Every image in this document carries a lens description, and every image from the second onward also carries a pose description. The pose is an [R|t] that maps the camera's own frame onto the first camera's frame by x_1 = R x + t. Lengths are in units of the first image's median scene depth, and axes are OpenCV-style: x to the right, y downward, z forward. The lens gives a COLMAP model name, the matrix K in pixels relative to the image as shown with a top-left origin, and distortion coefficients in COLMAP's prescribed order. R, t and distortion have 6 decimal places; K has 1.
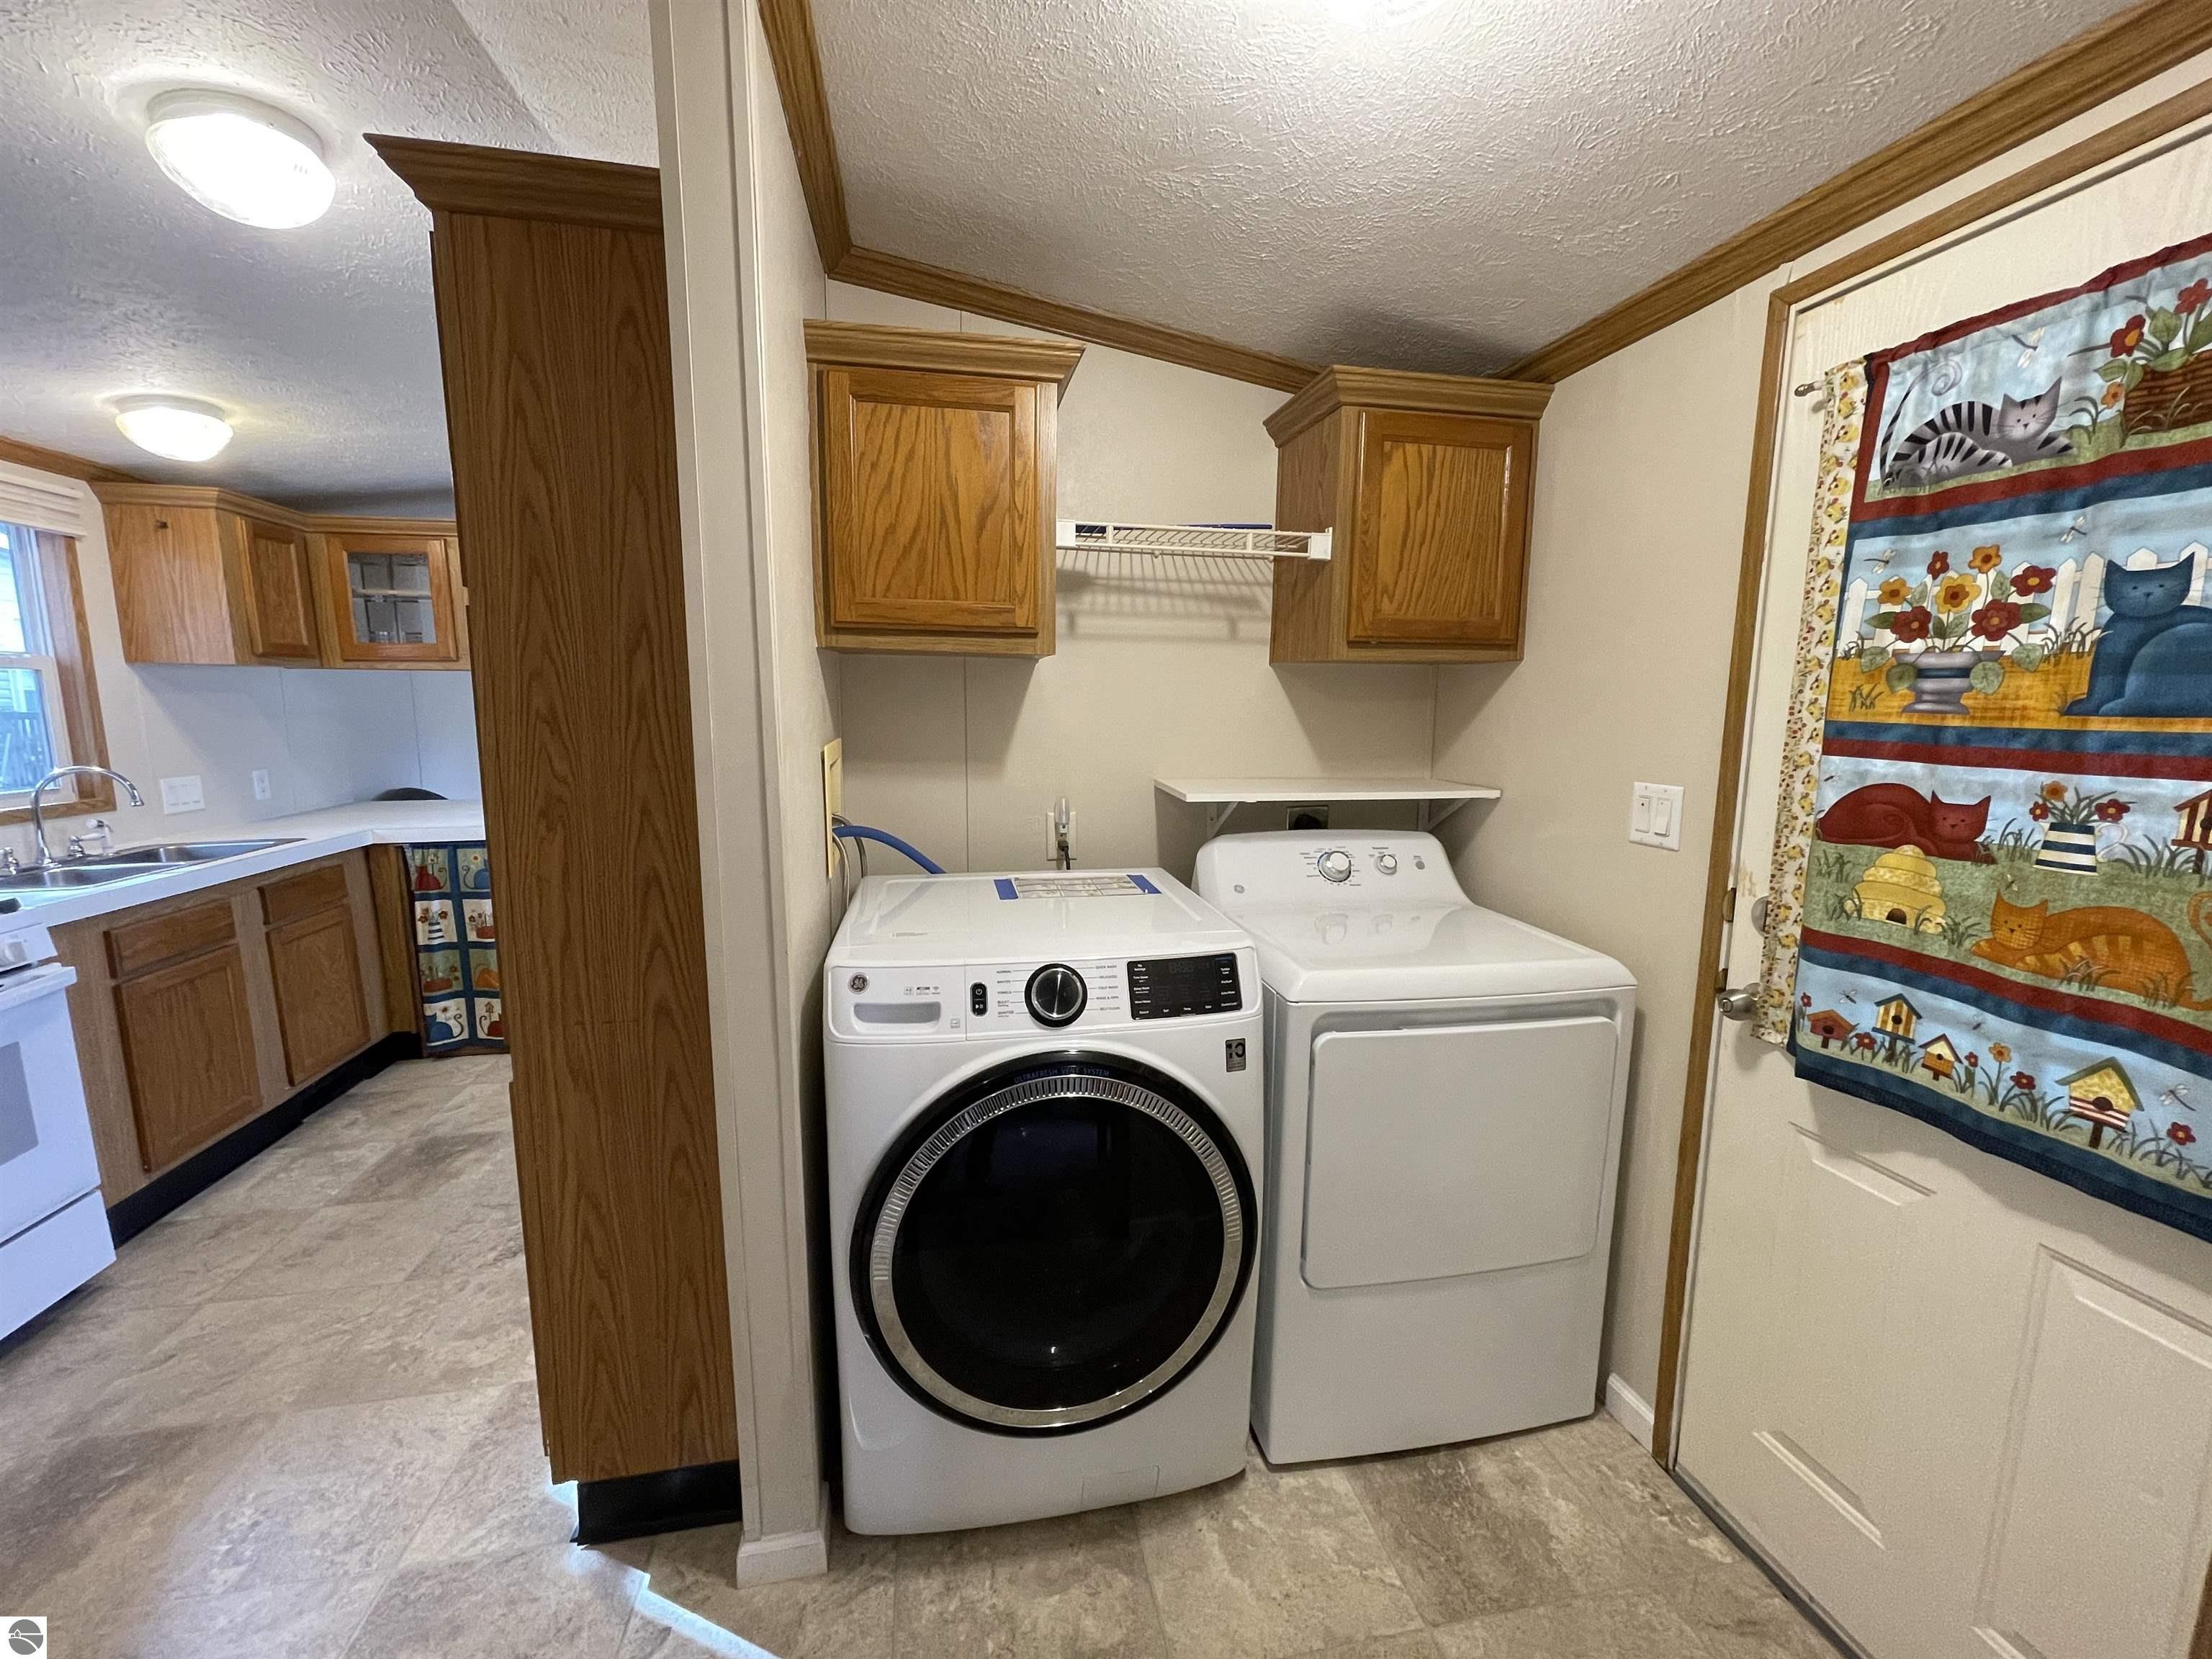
lens RADIAL K [[883.5, 0, 1106.0], [0, 883.5, 829.5], [0, 0, 1]] dist [-0.002588, -0.000059]
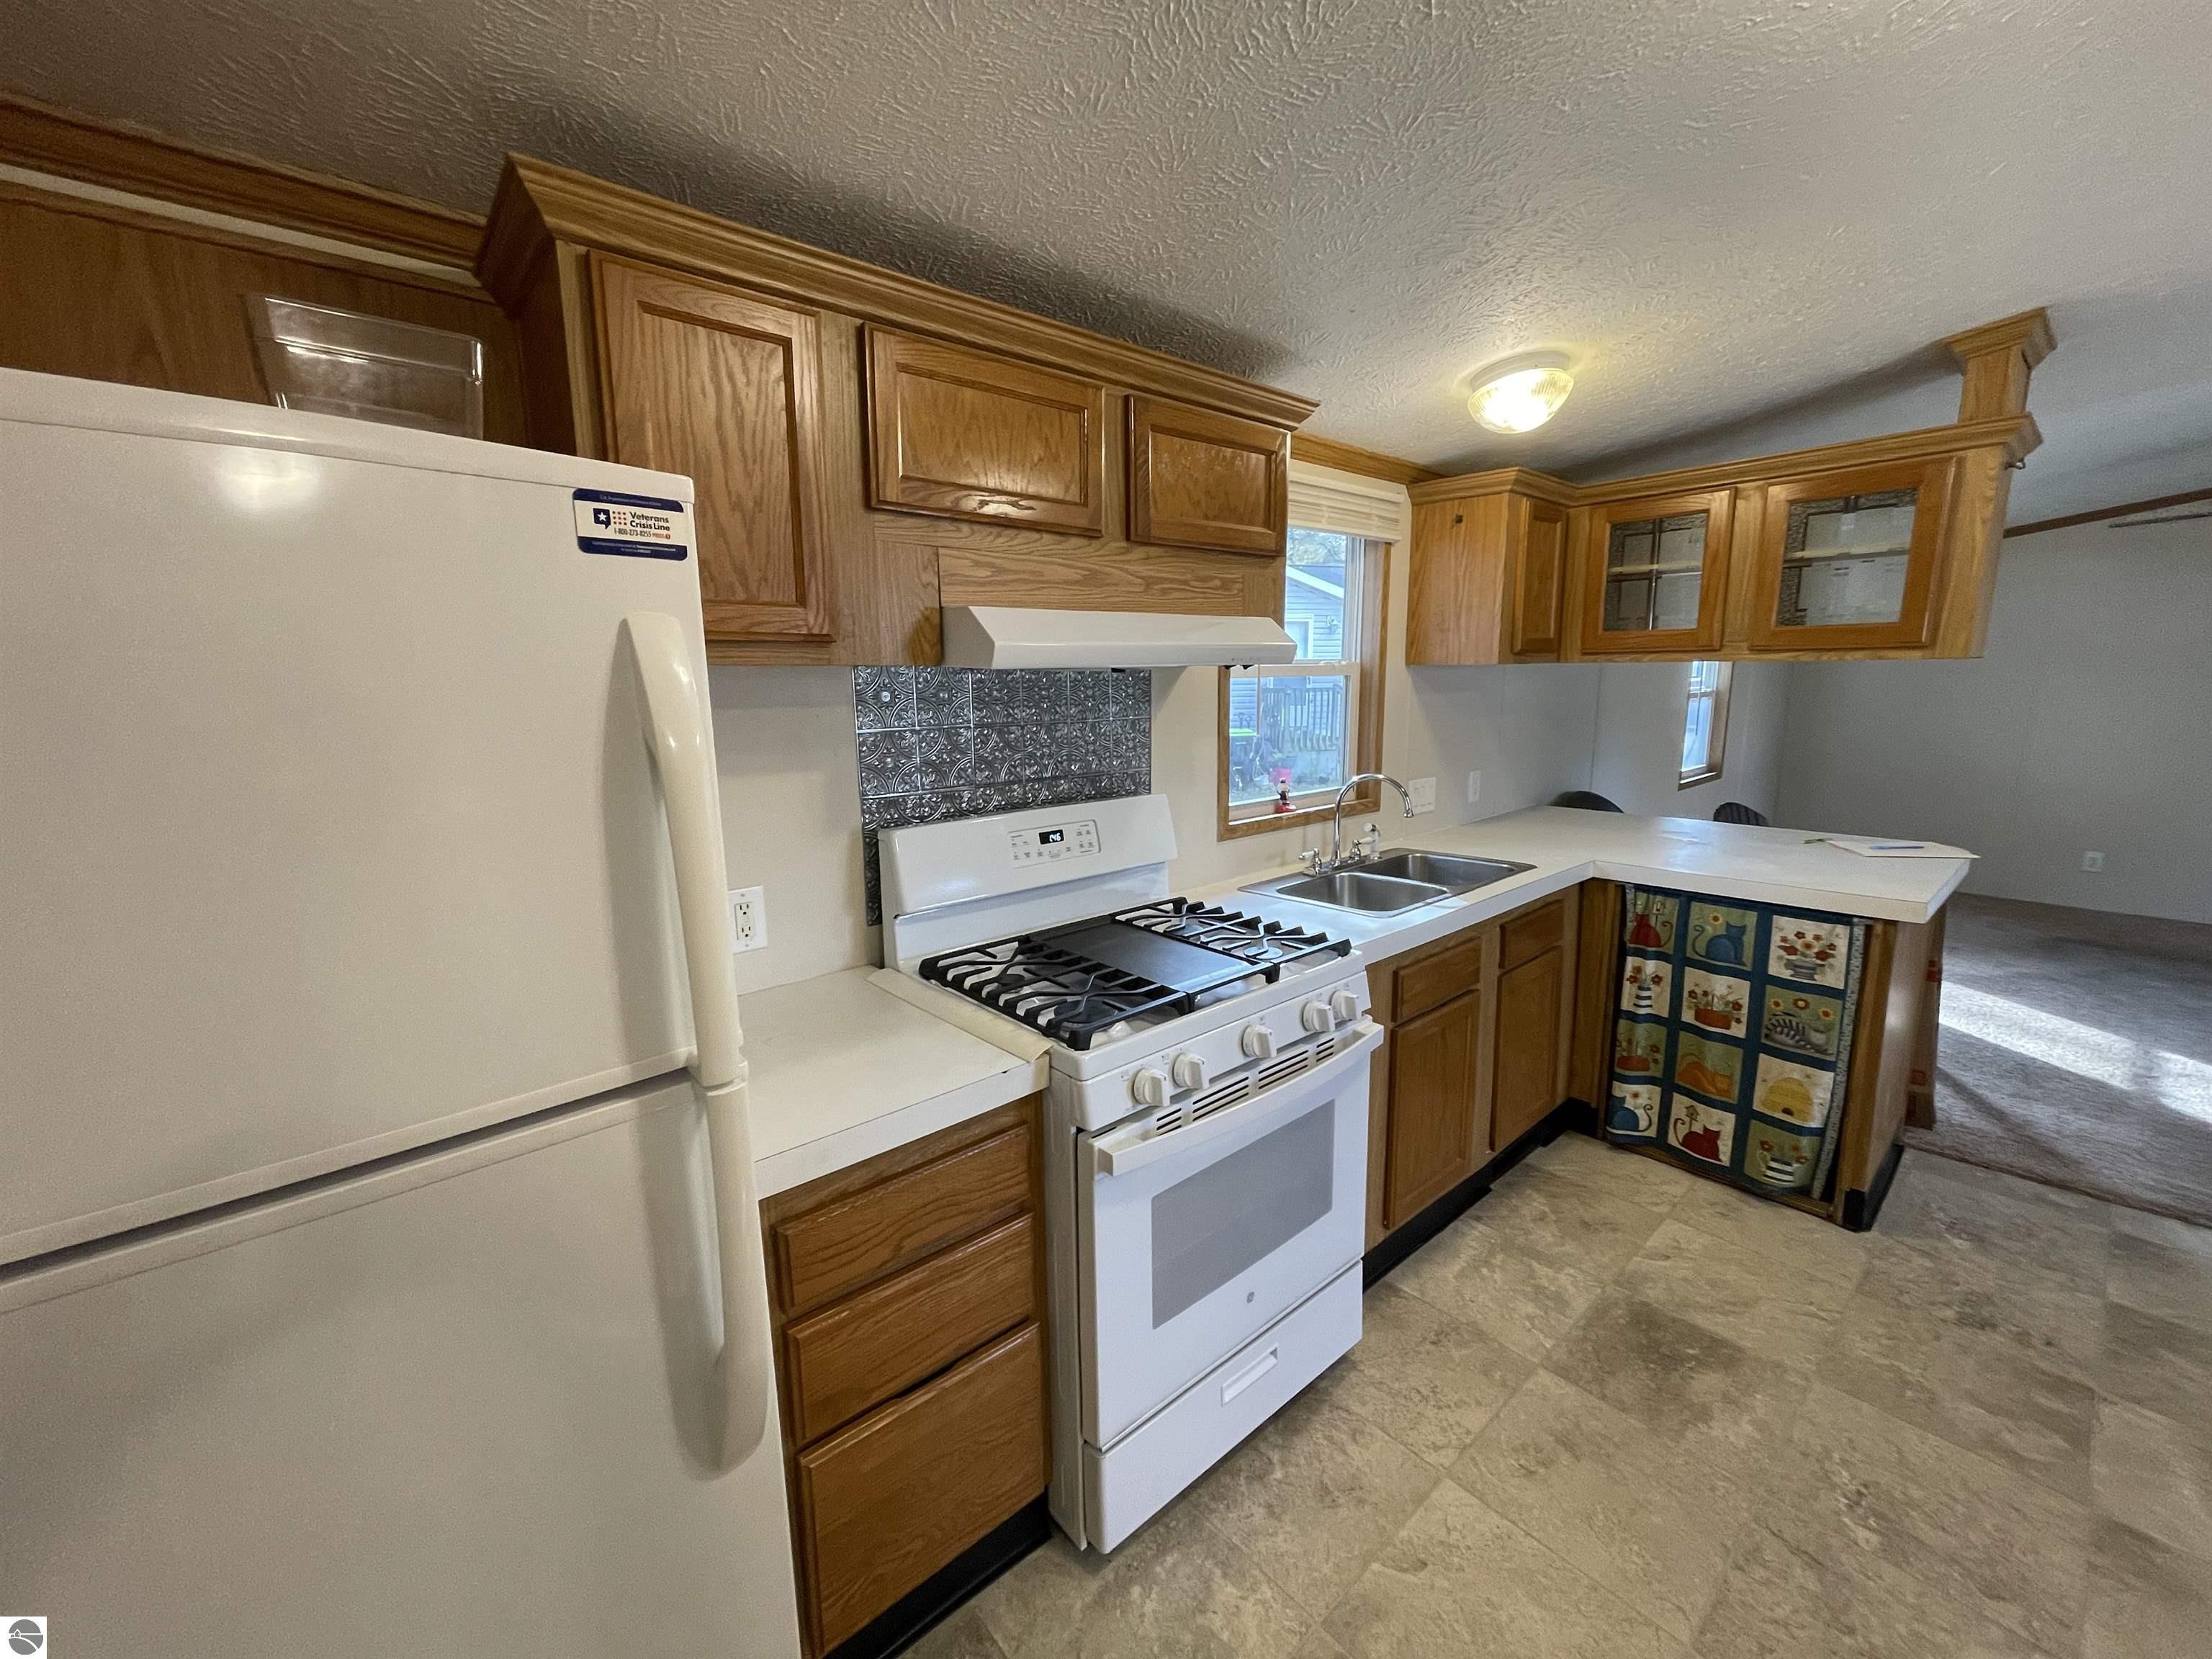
lens RADIAL K [[886.1, 0, 1111.0], [0, 886.1, 834.9], [0, 0, 1]] dist [-0.000899, 0.000653]
pose [[0.498988, 0.147168, -0.854021, -0.345911], [-0.112606, 0.988131, 0.104484, -0.058549], [0.859262, 0.044032, 0.509638, 0.180856]]
